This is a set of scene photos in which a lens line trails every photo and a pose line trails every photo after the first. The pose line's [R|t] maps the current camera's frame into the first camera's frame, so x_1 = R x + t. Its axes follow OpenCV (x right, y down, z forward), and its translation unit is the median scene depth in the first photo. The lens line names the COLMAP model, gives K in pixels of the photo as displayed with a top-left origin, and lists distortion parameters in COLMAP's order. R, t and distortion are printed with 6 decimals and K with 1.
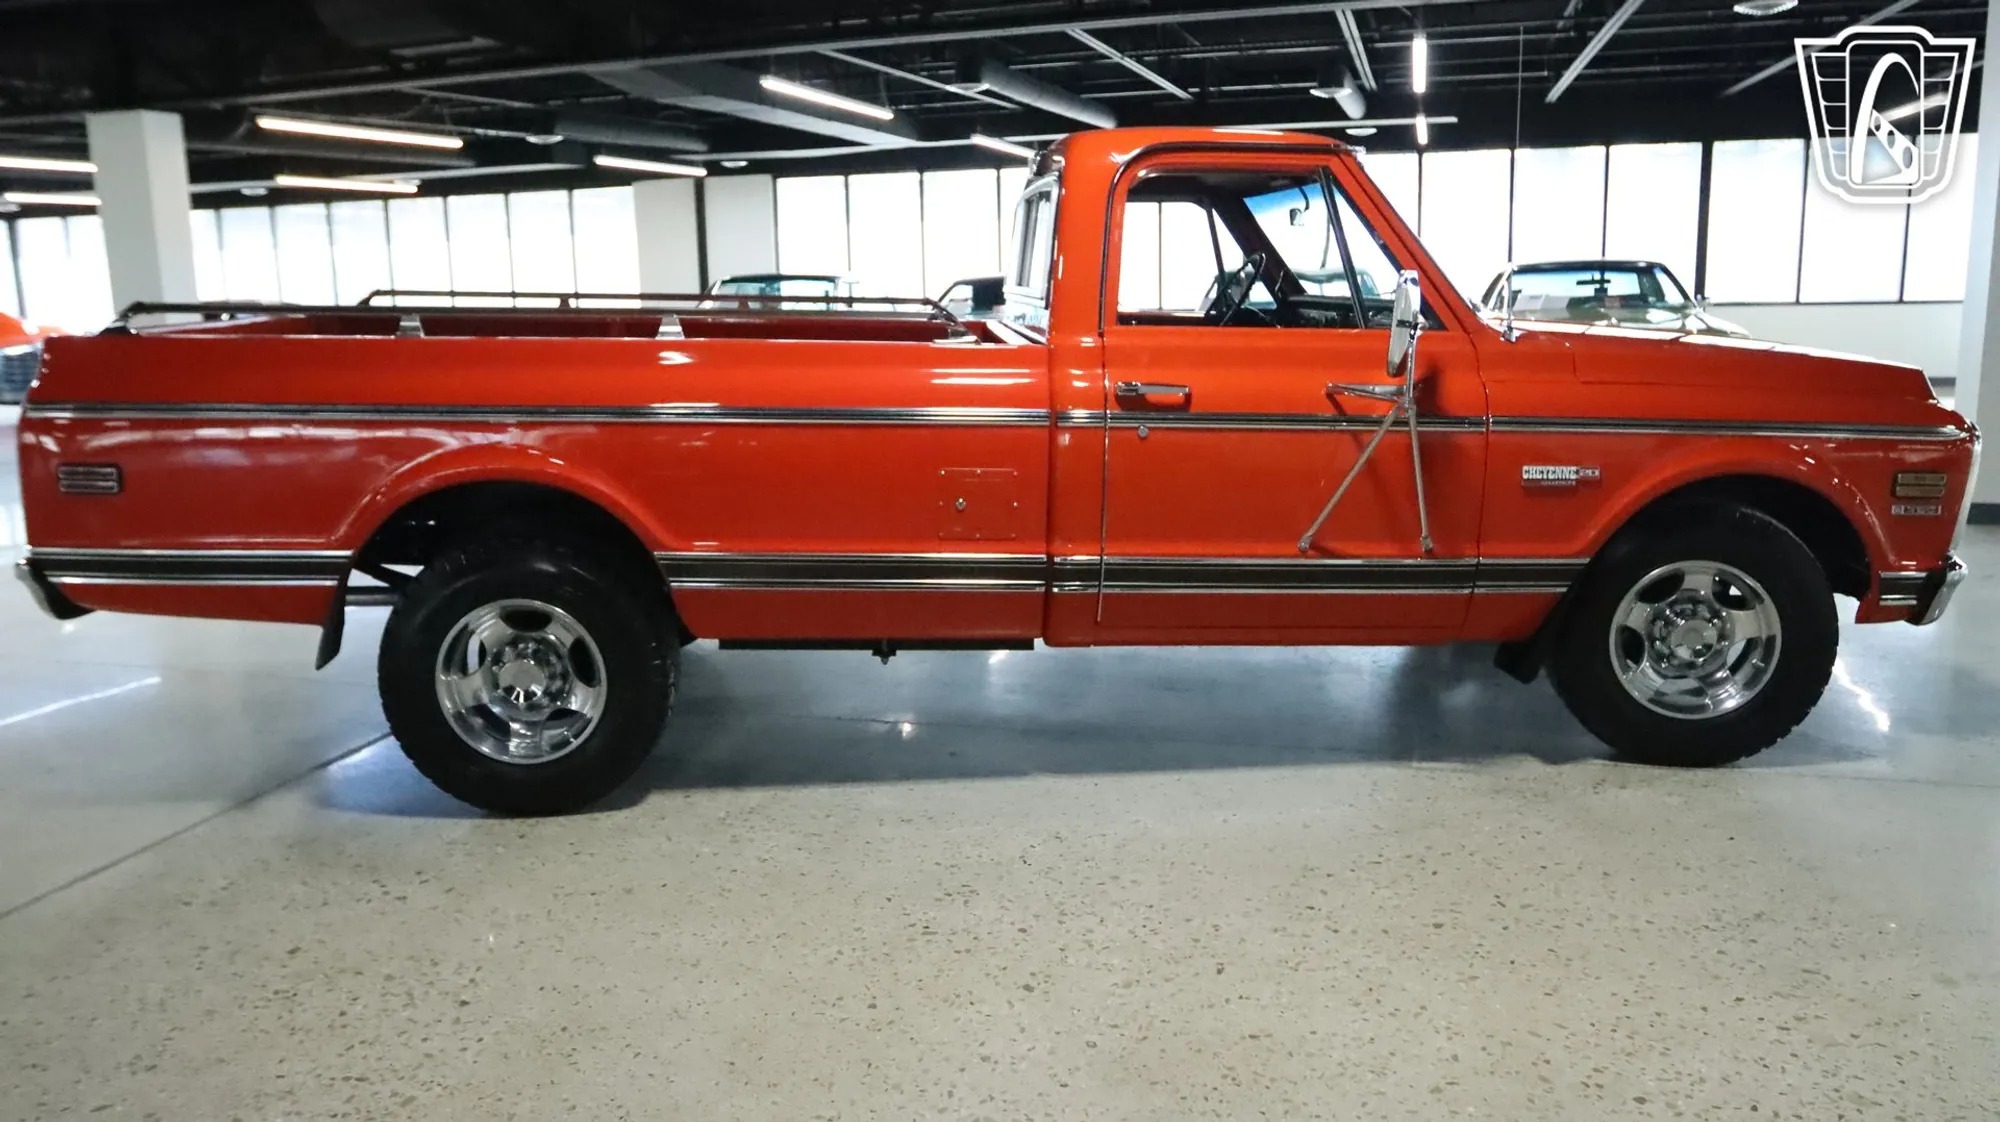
lens RADIAL K [[1515.5, 0, 1063.1], [0, 1515.5, 559.2], [0, 0, 1]] dist [-0.090013, 0.068138]
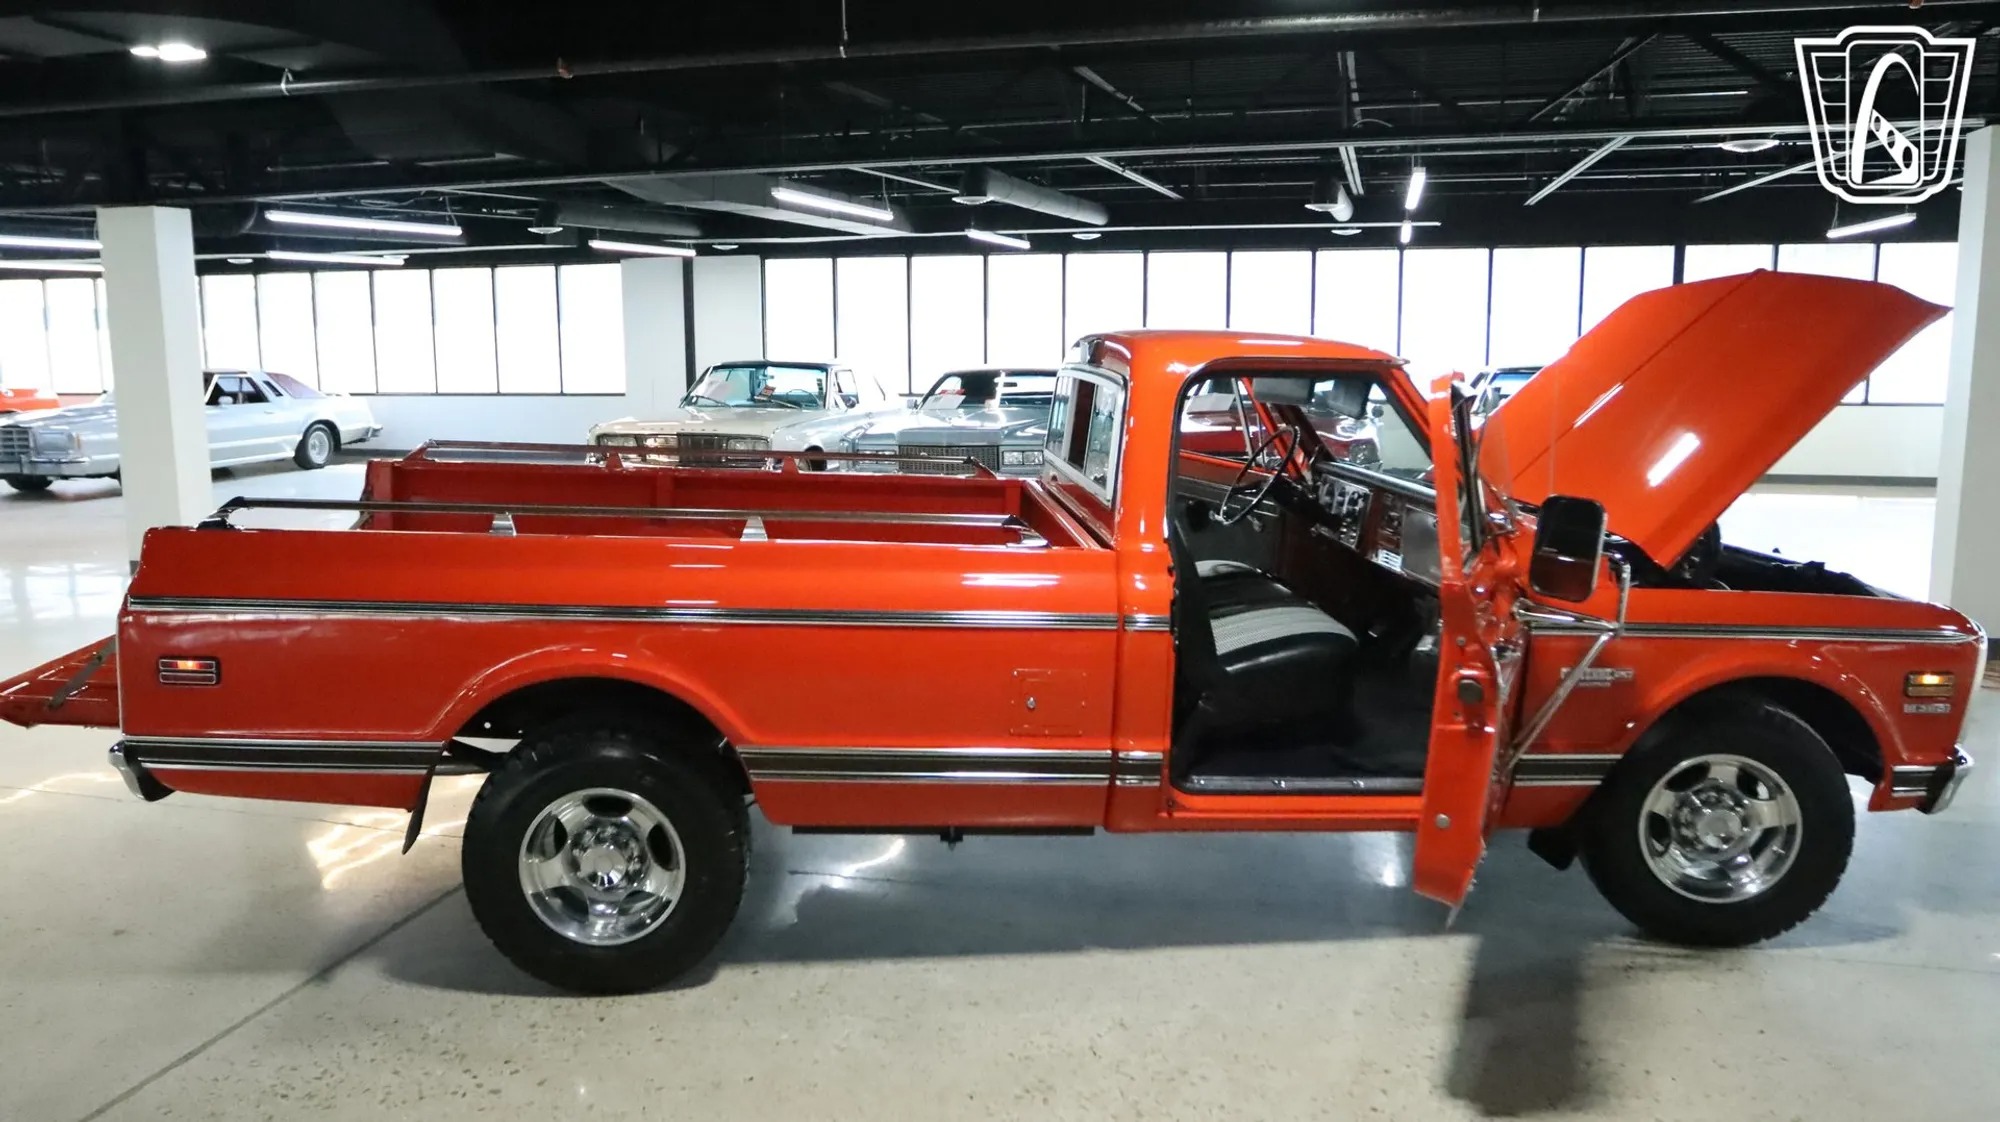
lens RADIAL K [[1515.5, 0, 1063.1], [0, 1515.5, 559.2], [0, 0, 1]] dist [-0.090013, 0.068138]
pose [[0.999604, 0.012702, 0.025114, -0.068967], [-0.011776, 0.999257, -0.036697, -0.091553], [-0.025562, 0.036386, 0.999011, -0.045674]]
